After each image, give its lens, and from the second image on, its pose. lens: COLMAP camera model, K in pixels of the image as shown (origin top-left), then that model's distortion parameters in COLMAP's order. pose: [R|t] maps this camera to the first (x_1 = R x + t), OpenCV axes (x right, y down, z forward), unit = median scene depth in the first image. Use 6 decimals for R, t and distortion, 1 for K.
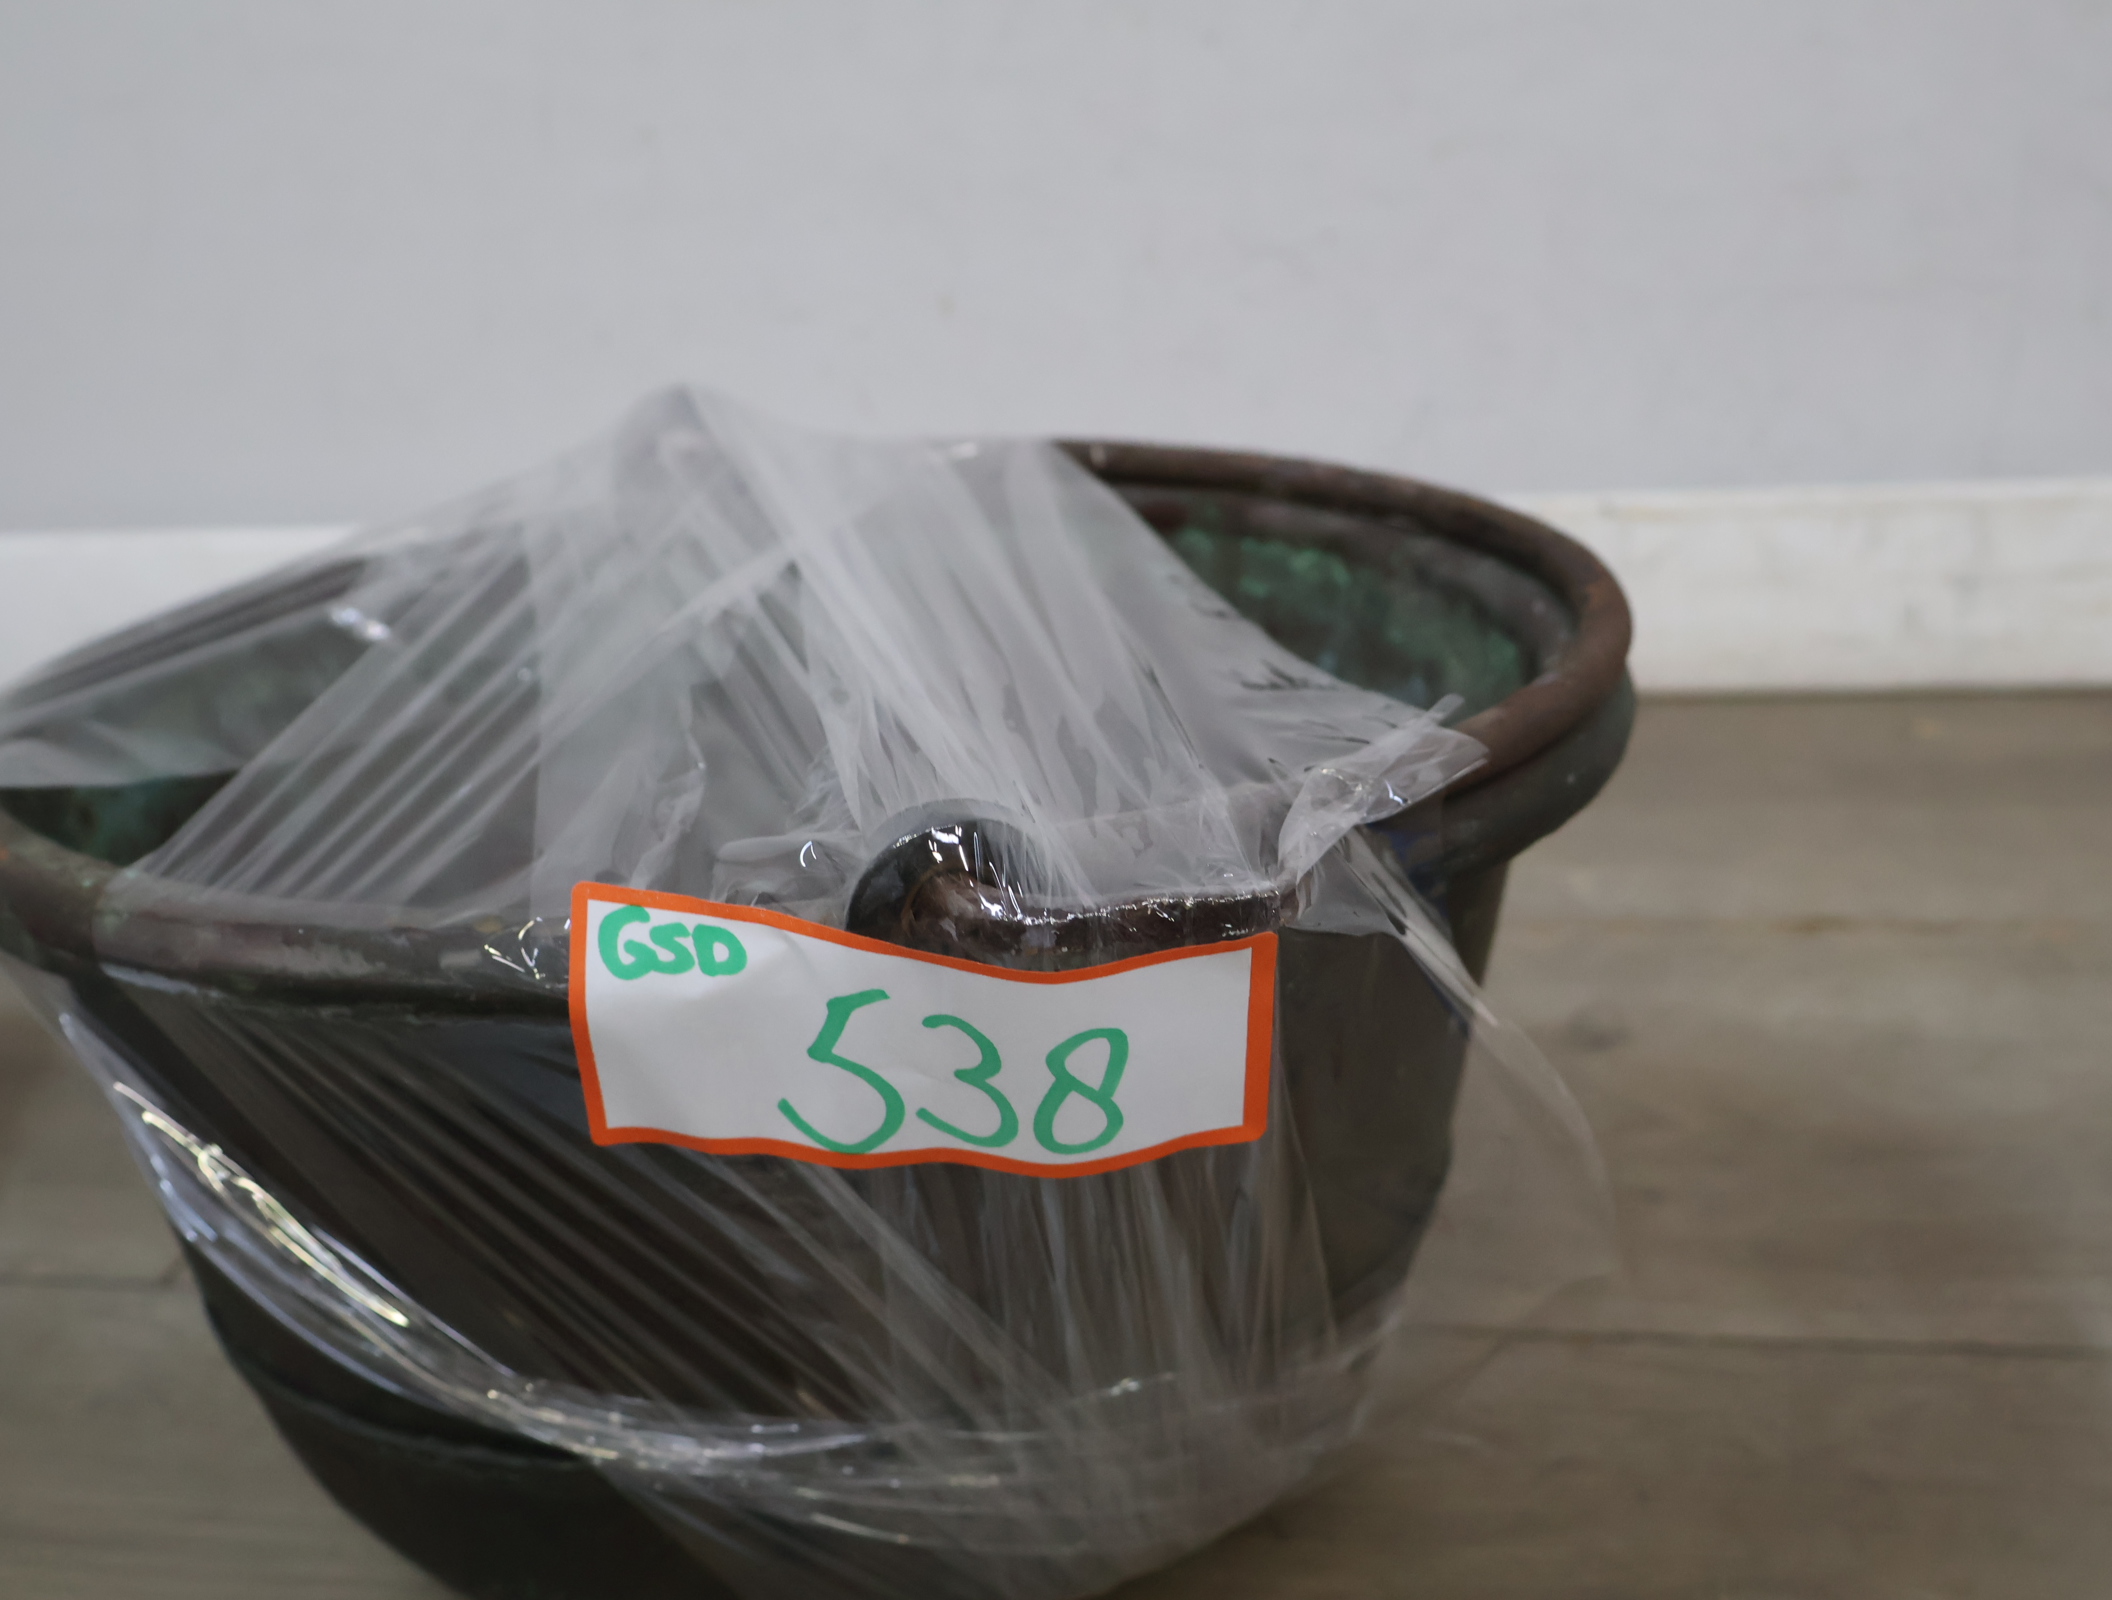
lens RADIAL K [[2422.9, 0, 1056.0], [0, 2422.9, 800.0], [0, 0, 1]] dist [0.028477, 0.023824]
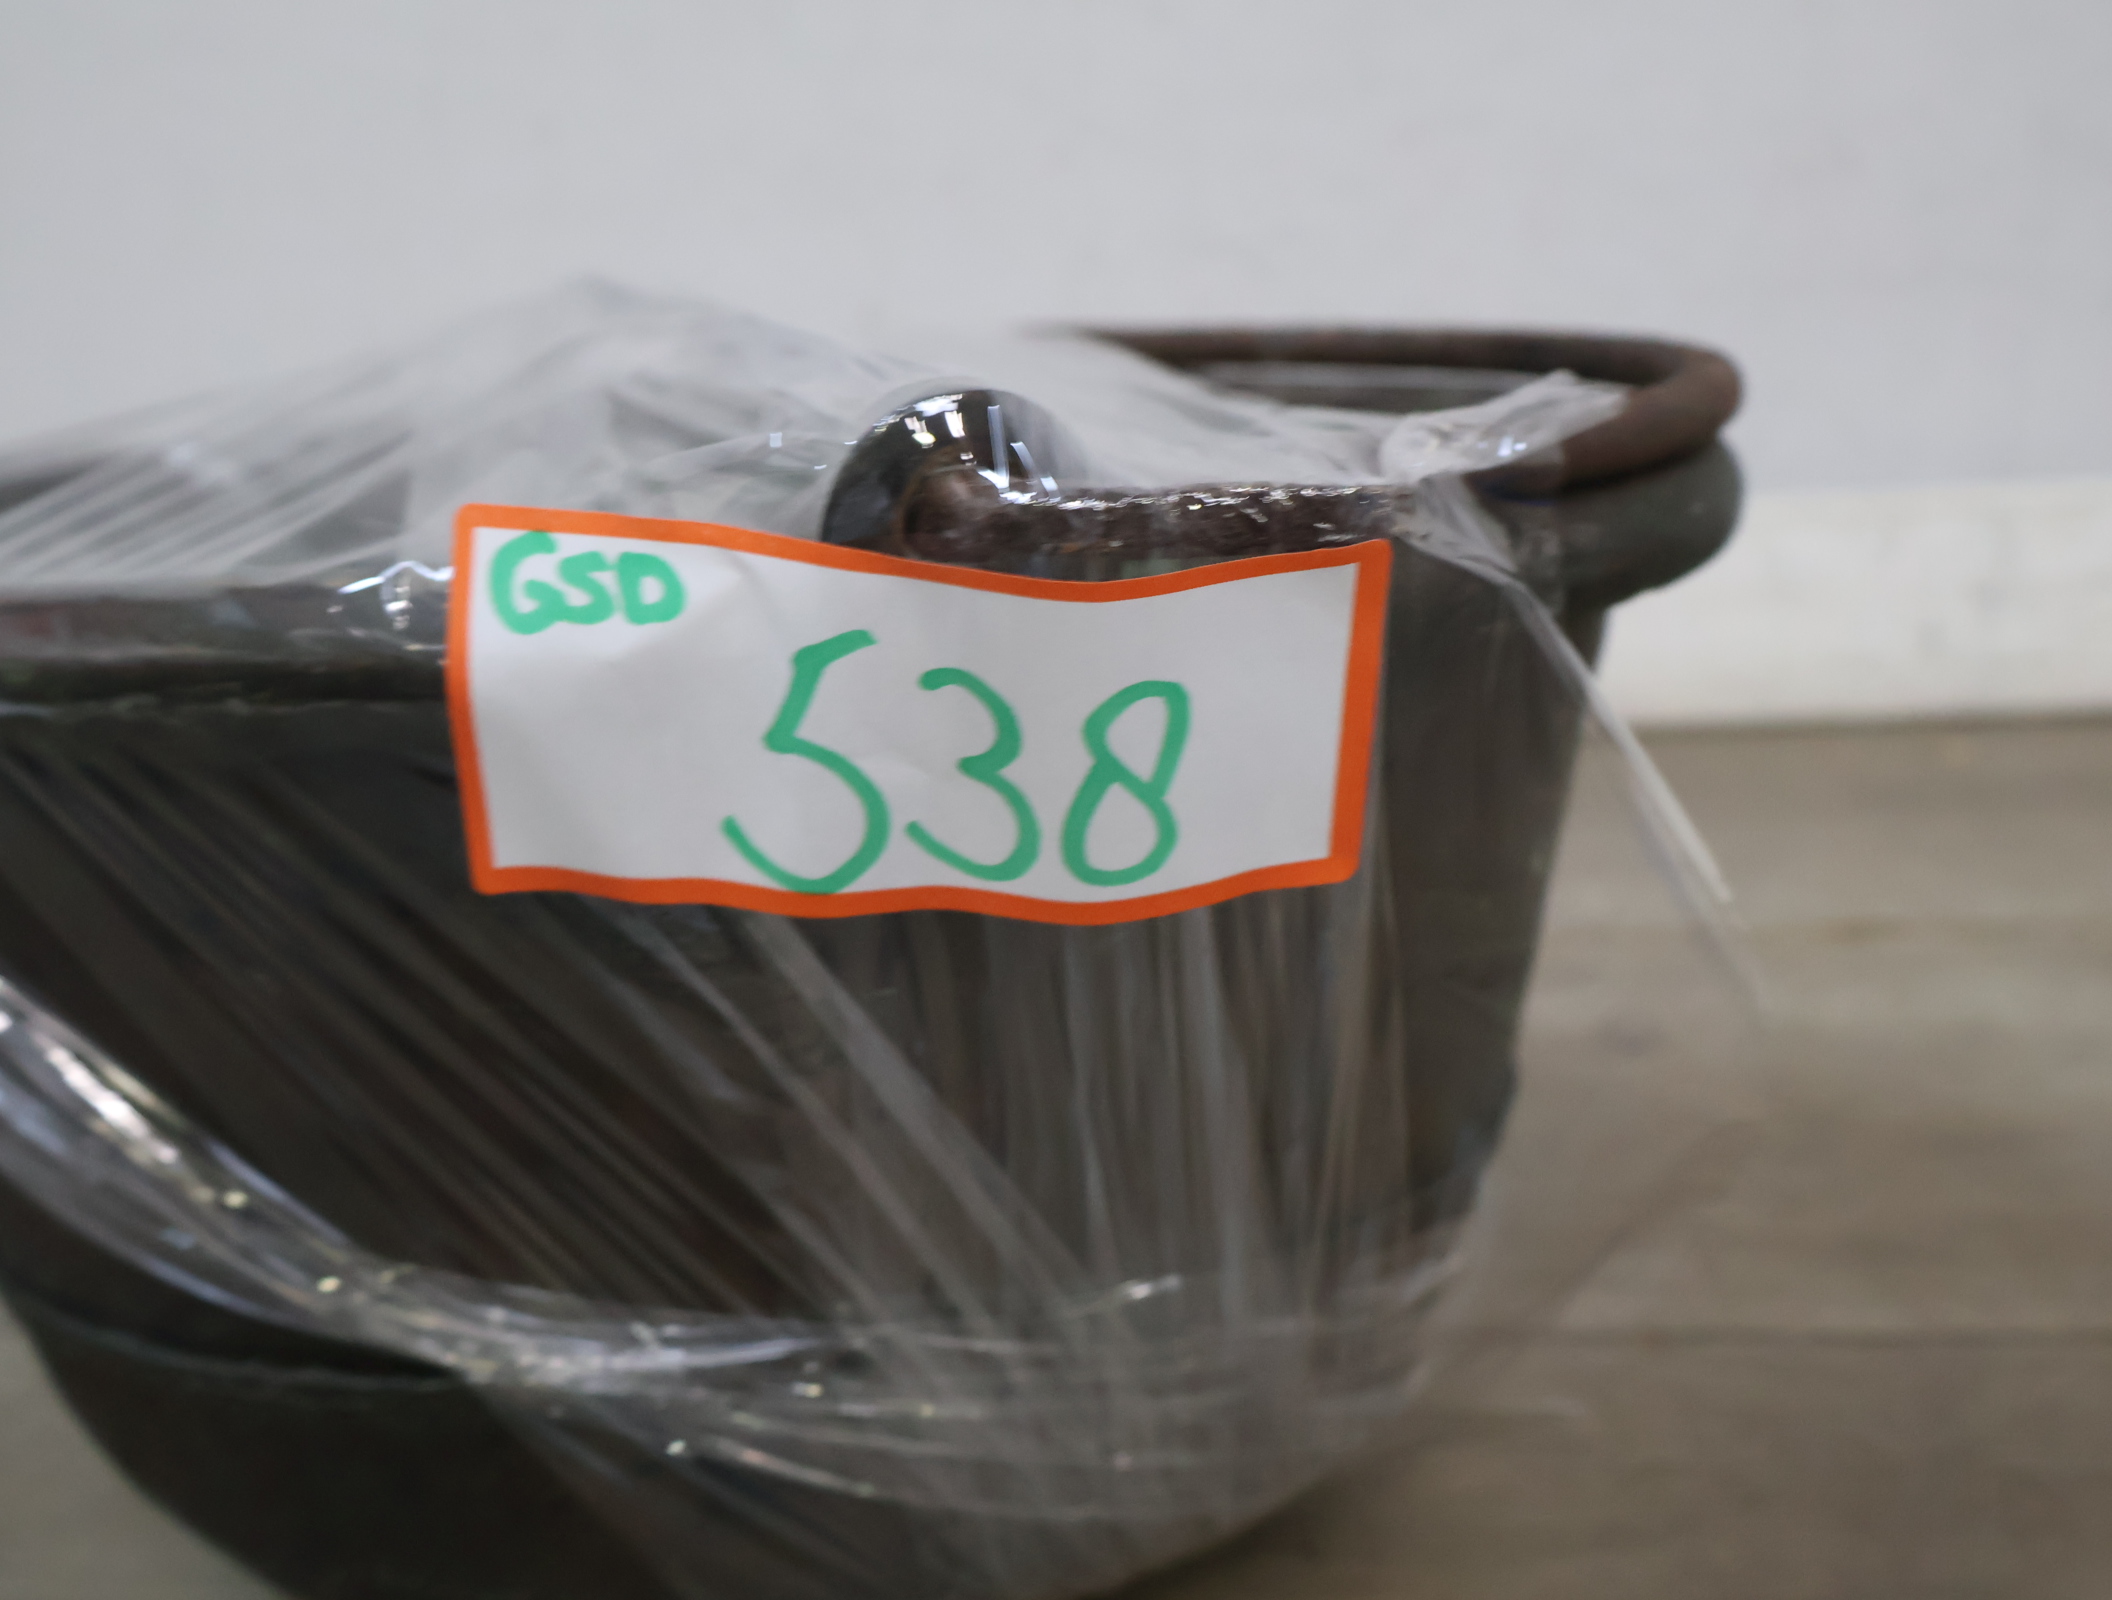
lens RADIAL K [[2422.9, 0, 1056.0], [0, 2422.9, 800.0], [0, 0, 1]] dist [0.028477, 0.023824]
pose [[0.999142, 0.001403, 0.041381, -0.040814], [0.003107, 0.994067, -0.108727, 0.197685], [-0.041288, 0.108762, 0.993210, 0.235261]]
